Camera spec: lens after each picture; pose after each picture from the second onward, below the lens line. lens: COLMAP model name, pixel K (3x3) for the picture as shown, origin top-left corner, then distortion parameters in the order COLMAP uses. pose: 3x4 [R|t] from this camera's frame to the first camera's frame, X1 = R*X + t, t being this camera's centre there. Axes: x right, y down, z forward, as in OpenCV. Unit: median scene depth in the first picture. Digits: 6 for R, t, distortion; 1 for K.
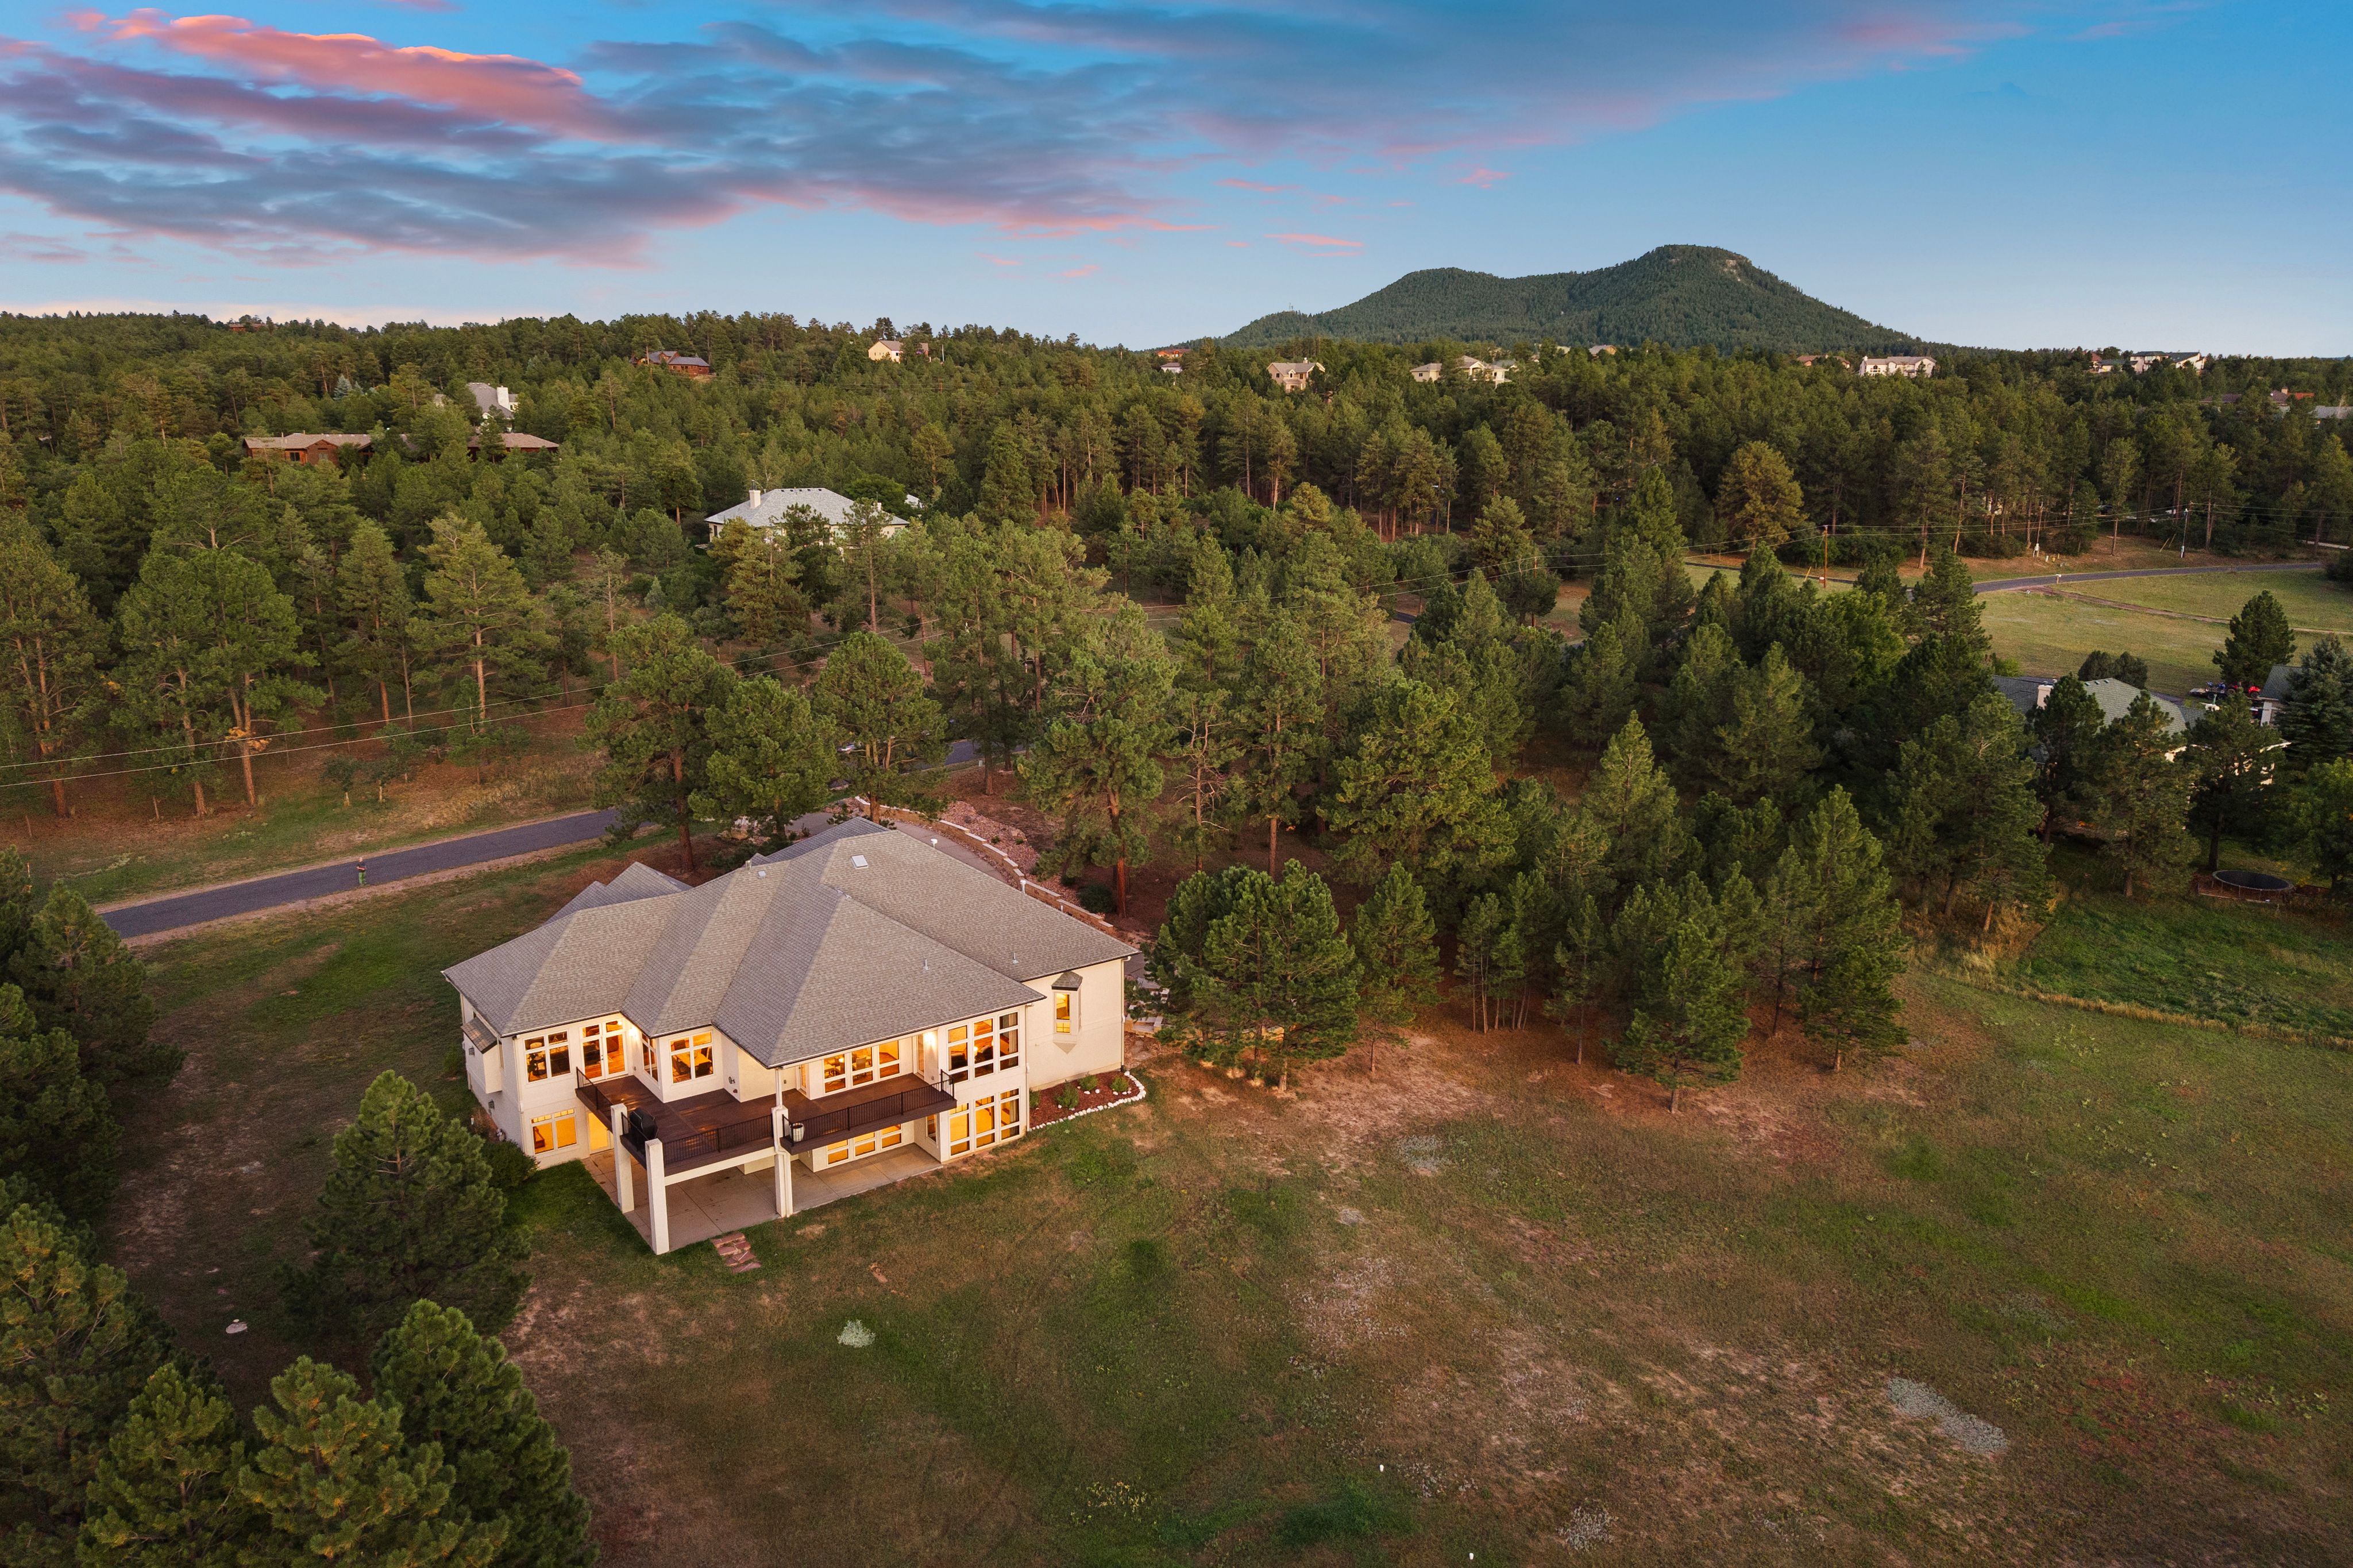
lens RADIAL K [[1579.4, 0, 1170.8], [0, 1579.4, 793.4], [0, 0, 1]] dist [0.034315, -0.036169]
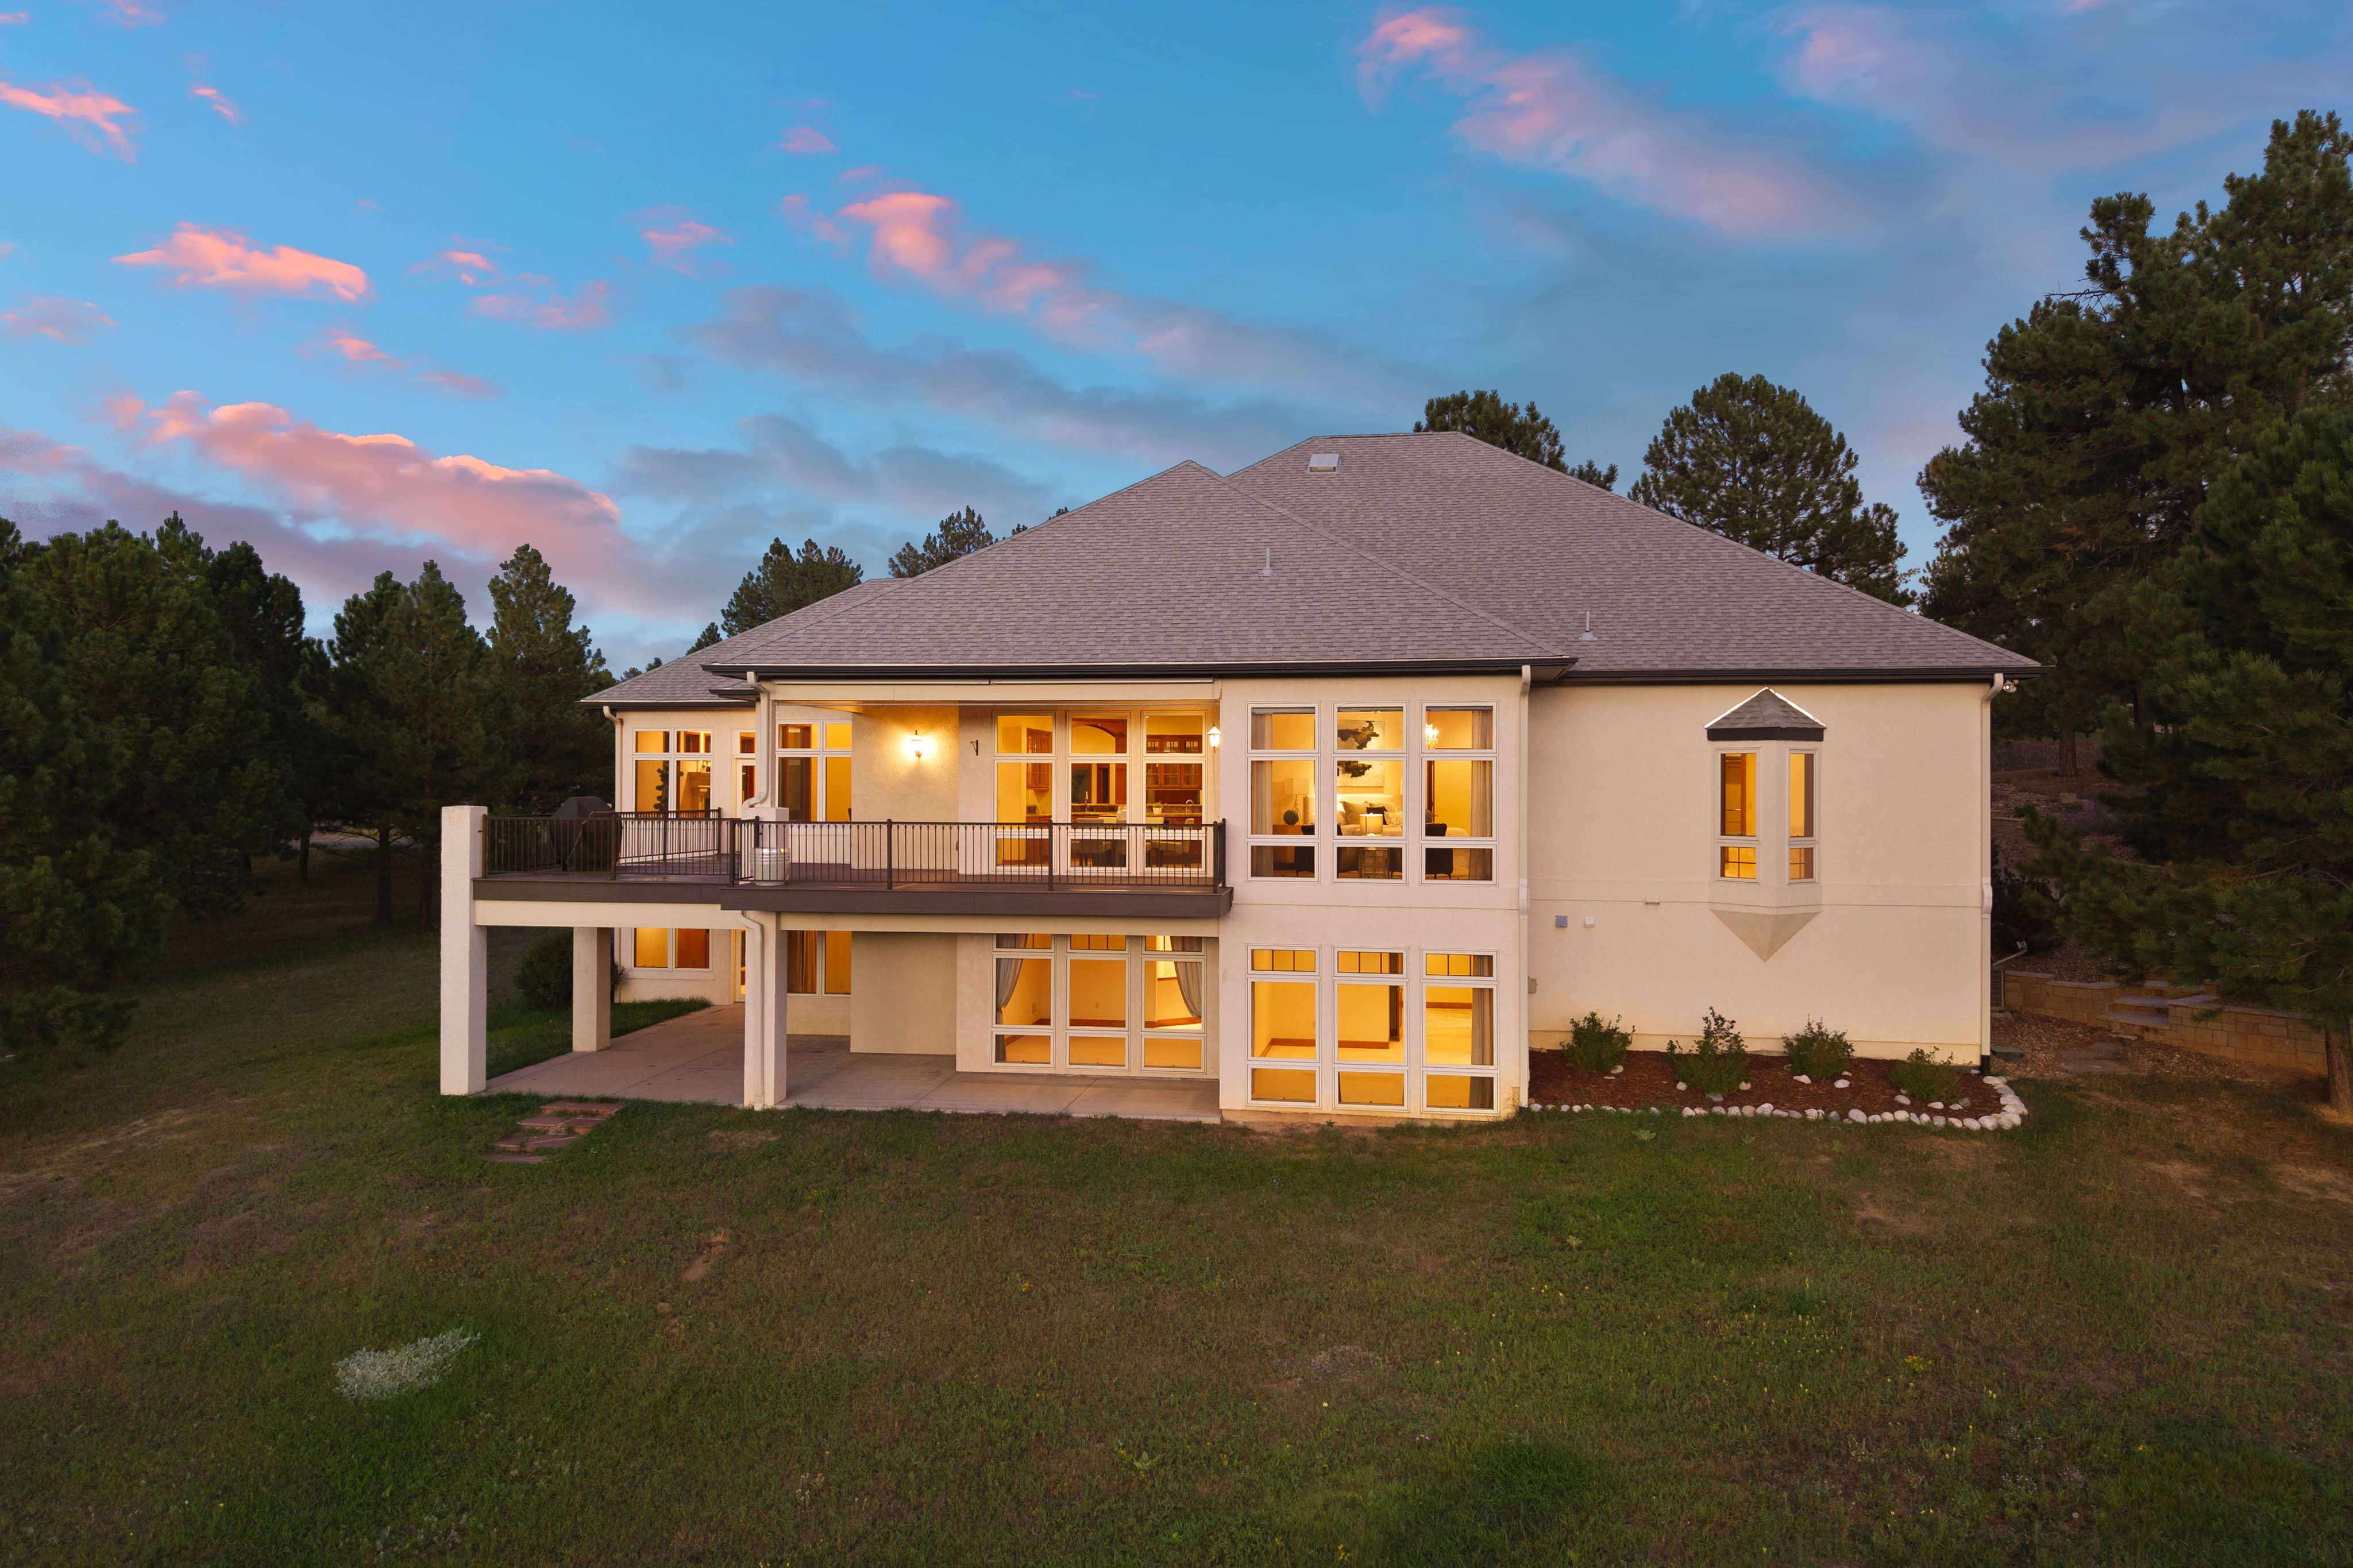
lens RADIAL K [[1631.6, 0, 1170.0], [0, 1631.6, 771.7], [0, 0, 1]] dist [0.052129, -0.063875]
pose [[0.689788, -0.012661, -0.723900, 0.094151], [-0.167530, 0.969921, -0.176599, 0.206910], [0.704362, 0.243091, 0.666919, 0.677627]]
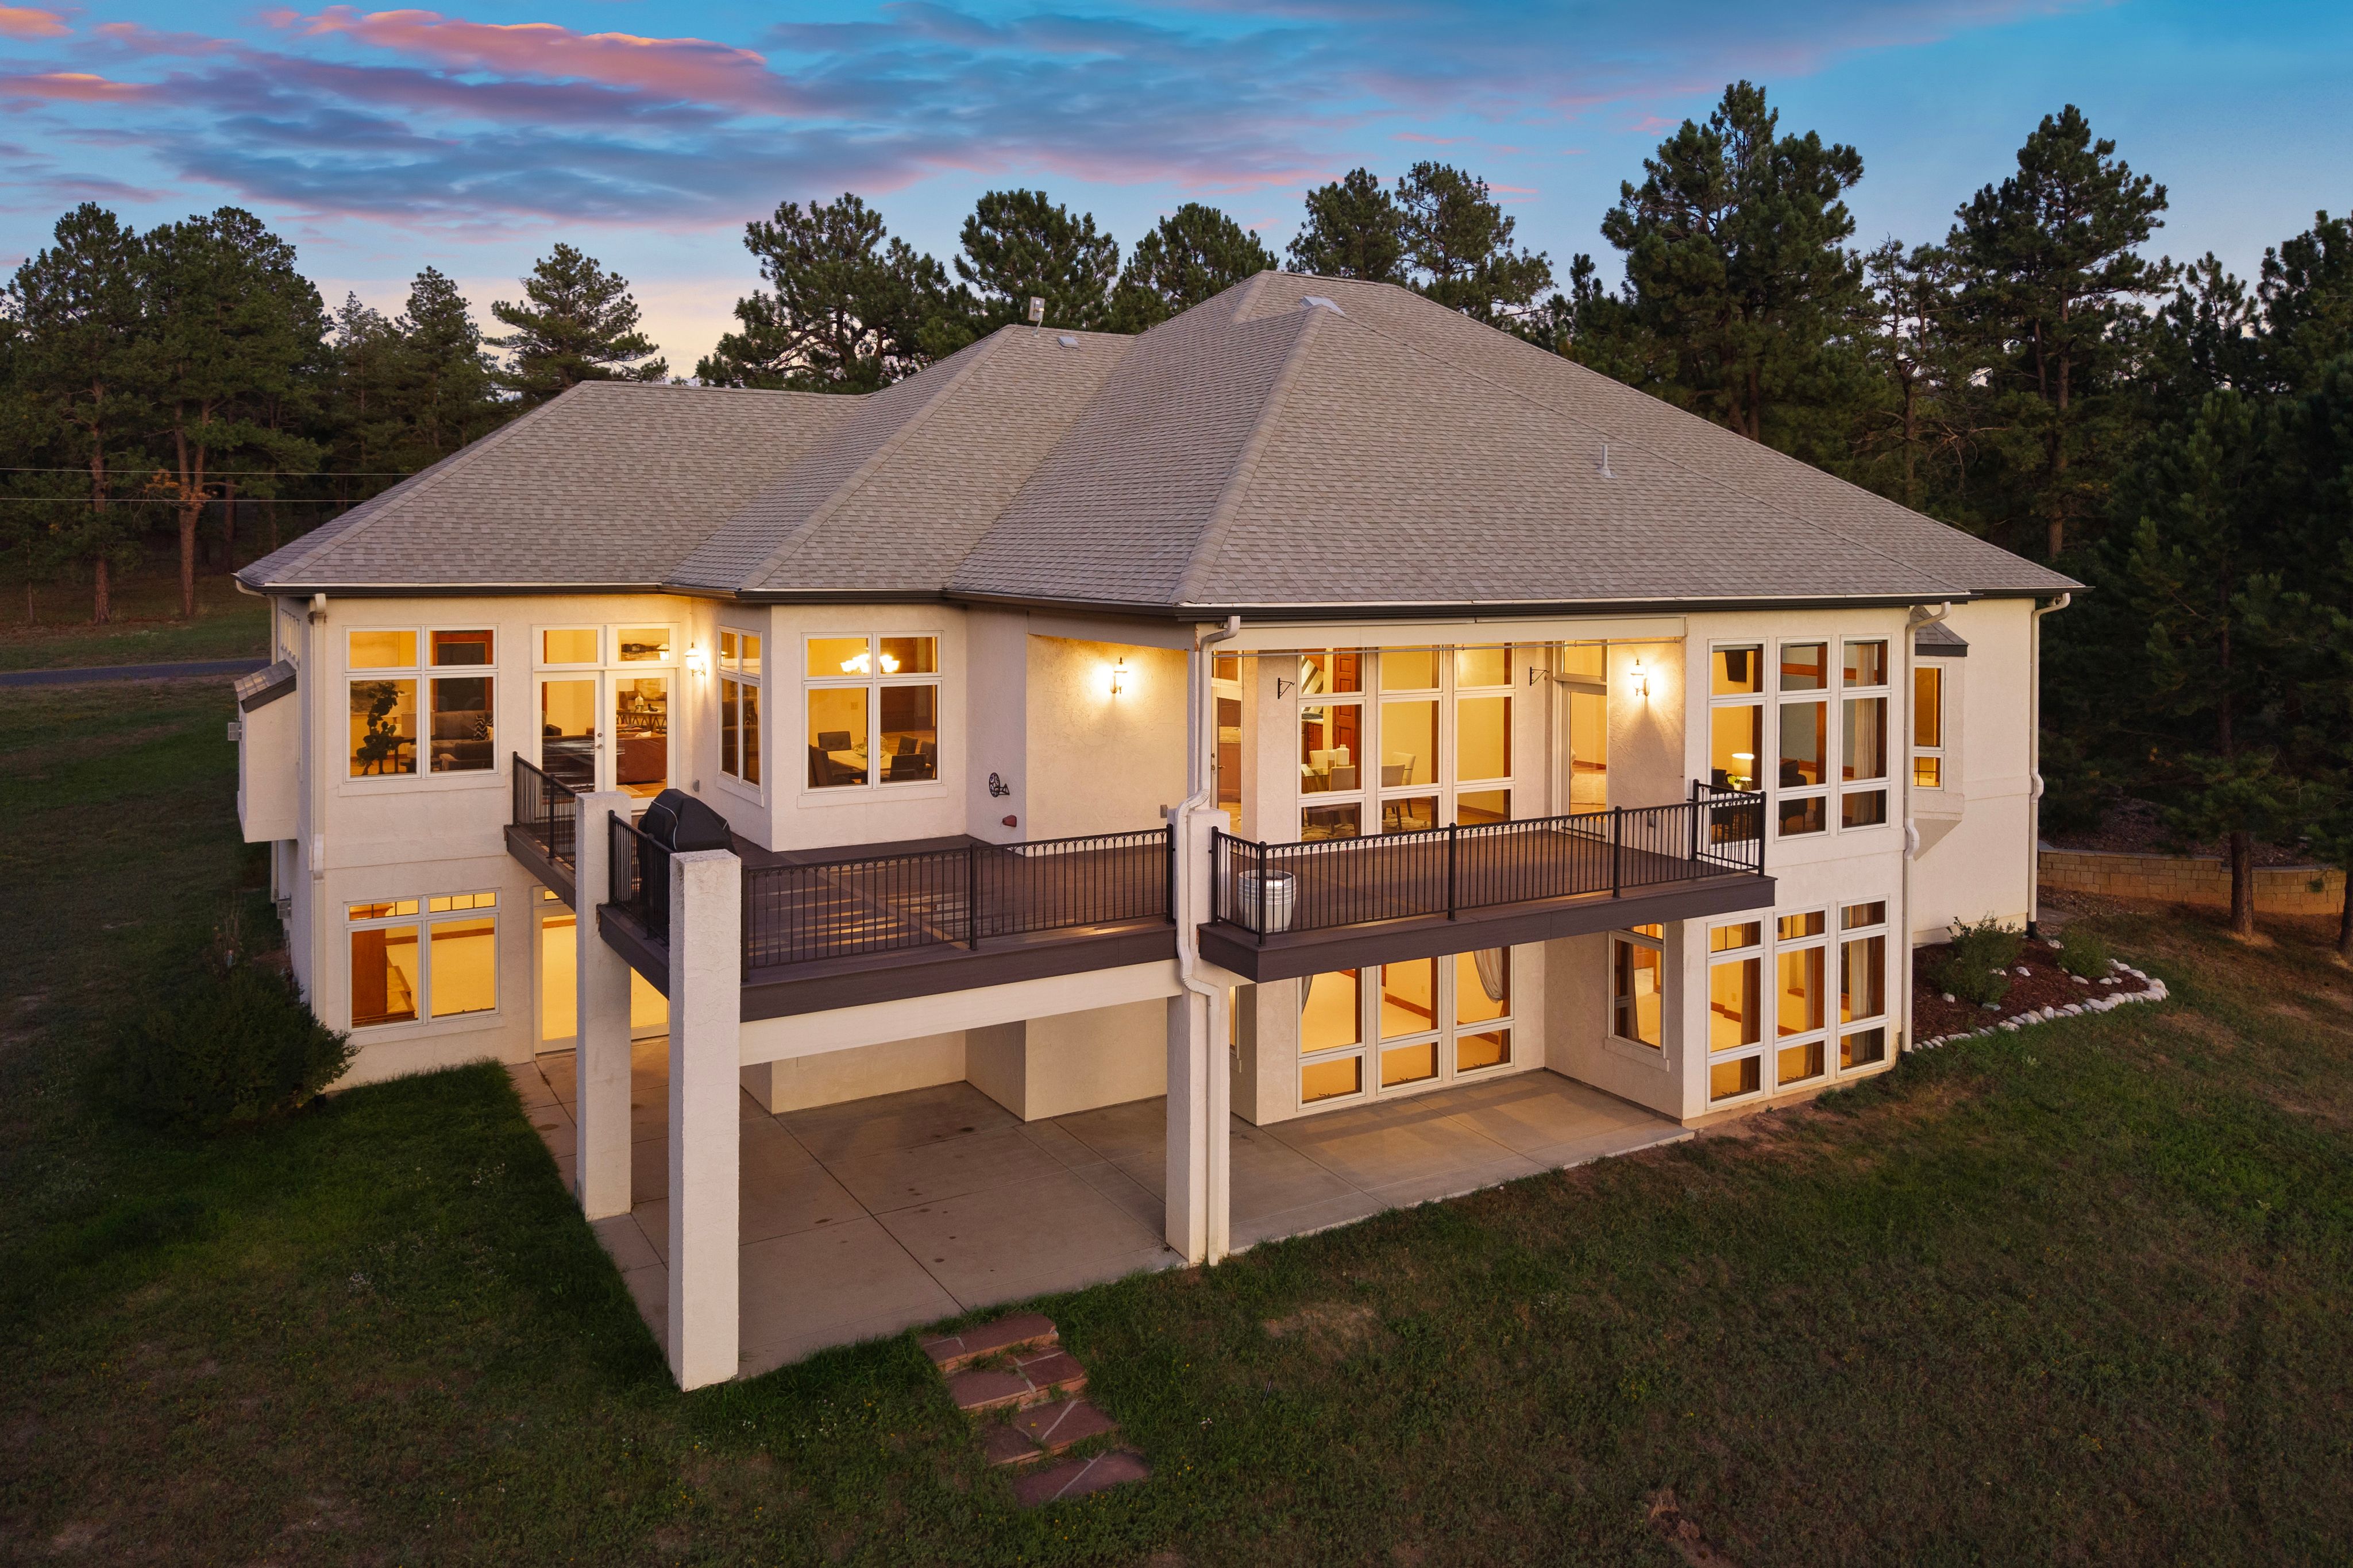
lens RADIAL K [[1639.1, 0, 1170.9], [0, 1639.1, 601.4], [0, 0, 1]] dist [0.008856, -0.000971]
pose [[0.994442, 0.002757, -0.105247, -0.189350], [-0.023991, 0.979290, -0.201037, 0.185228], [0.102513, 0.202444, 0.973913, 0.620724]]
